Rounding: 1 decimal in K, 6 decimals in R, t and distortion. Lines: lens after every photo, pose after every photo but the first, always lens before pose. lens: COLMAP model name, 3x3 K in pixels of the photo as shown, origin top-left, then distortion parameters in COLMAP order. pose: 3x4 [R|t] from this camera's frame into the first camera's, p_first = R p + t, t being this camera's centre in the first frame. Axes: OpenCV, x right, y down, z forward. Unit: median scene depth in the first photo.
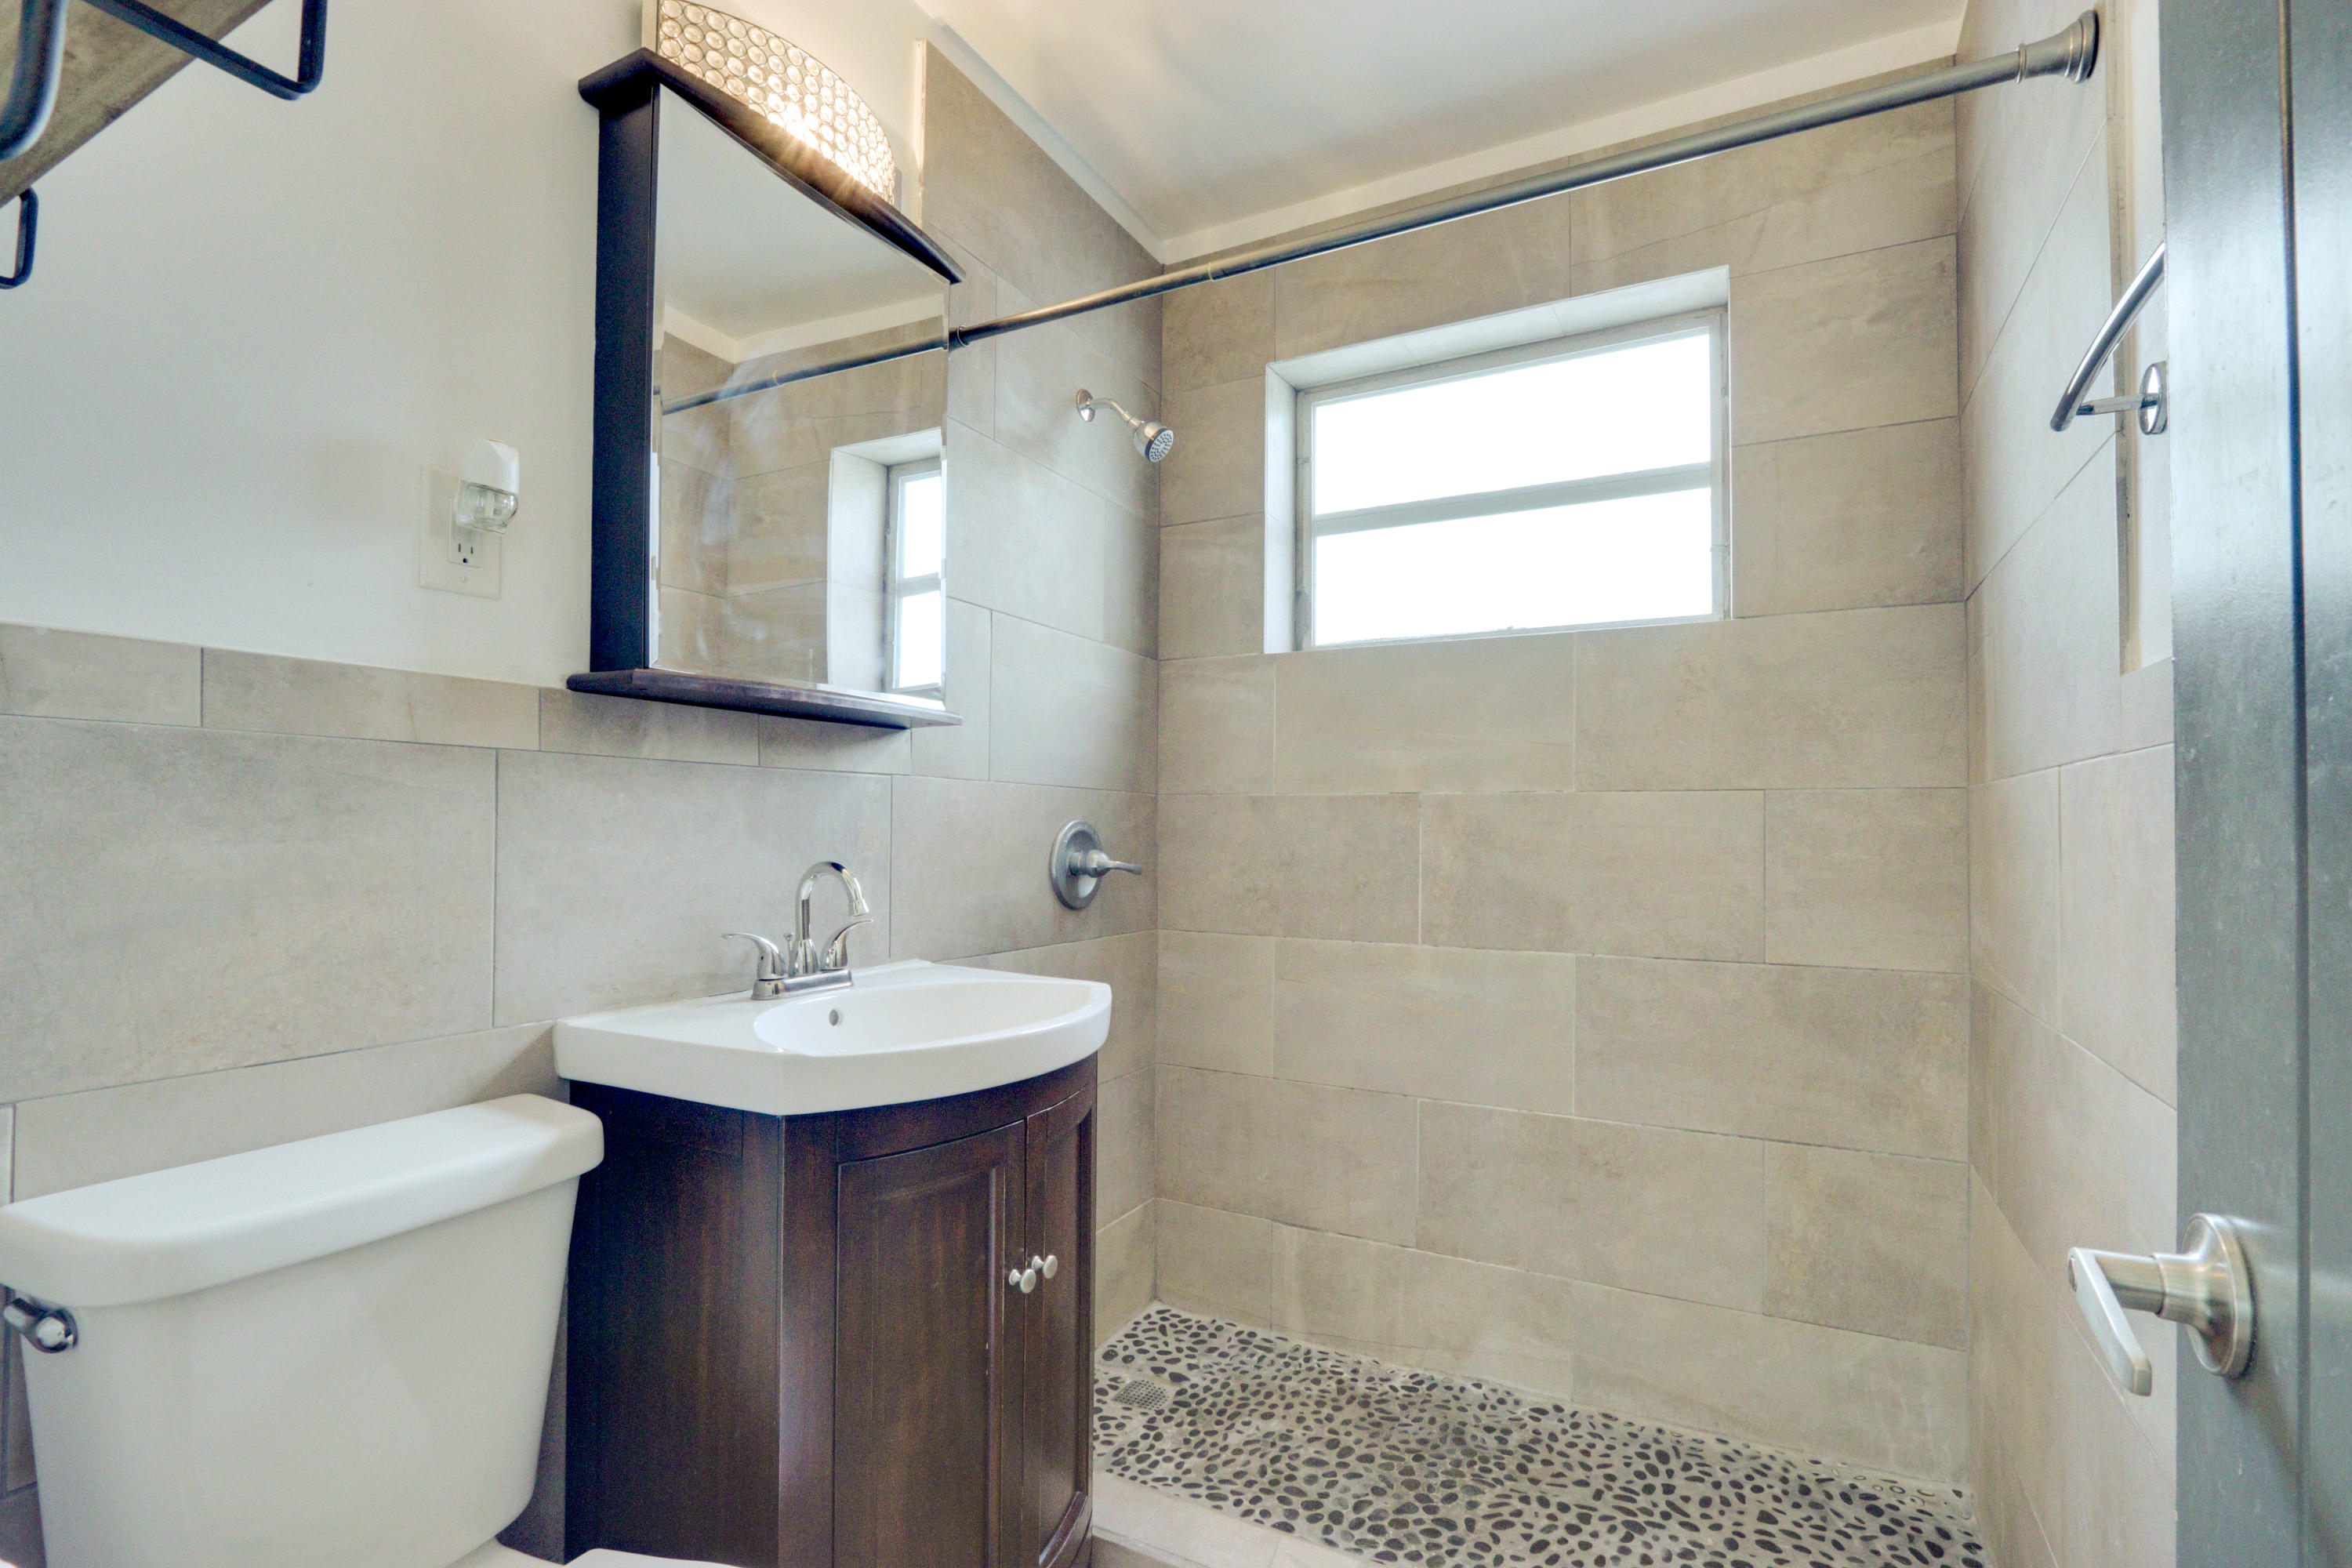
lens RADIAL K [[1083.6, 0, 1174.7], [0, 1083.6, 813.9], [0, 0, 1]] dist [-0.022672, 0.006140]
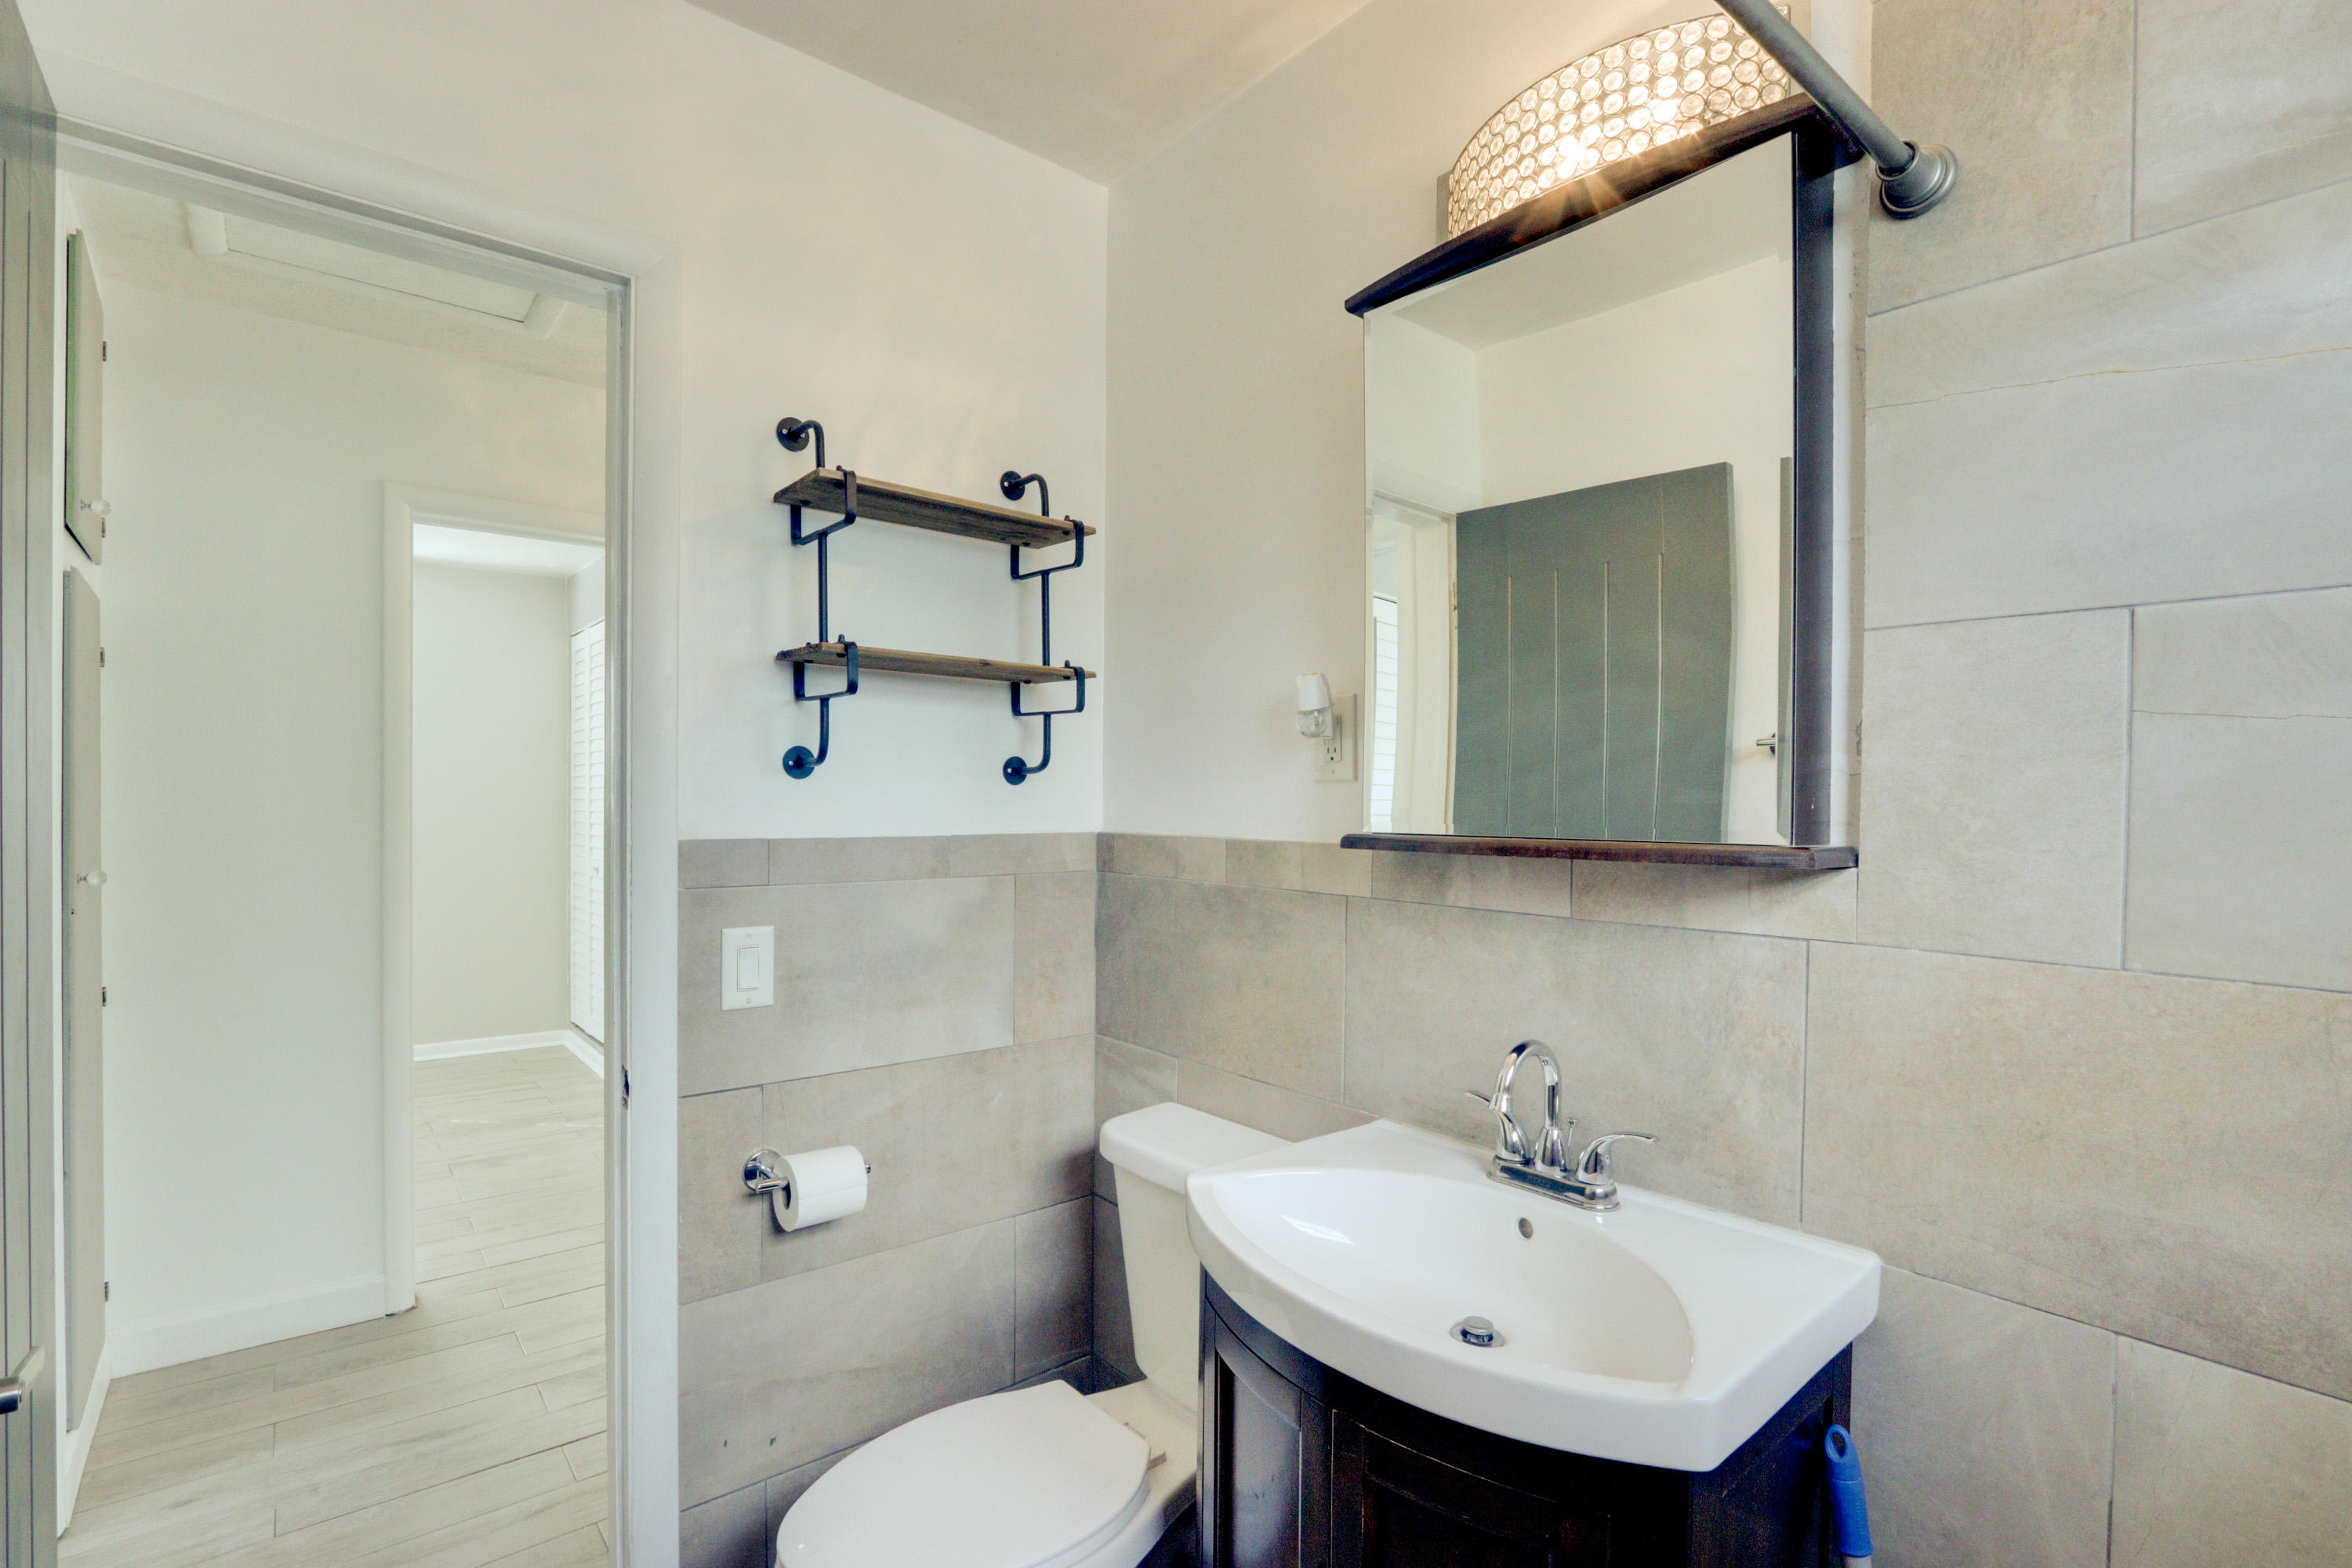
lens RADIAL K [[1083.6, 0, 1174.7], [0, 1083.6, 813.9], [0, 0, 1]] dist [-0.022672, 0.006140]
pose [[-0.367797, -0.009073, -0.929862, 0.679645], [-0.010564, 0.999929, -0.005578, -0.149511], [0.929846, 0.007771, -0.367866, 1.270906]]
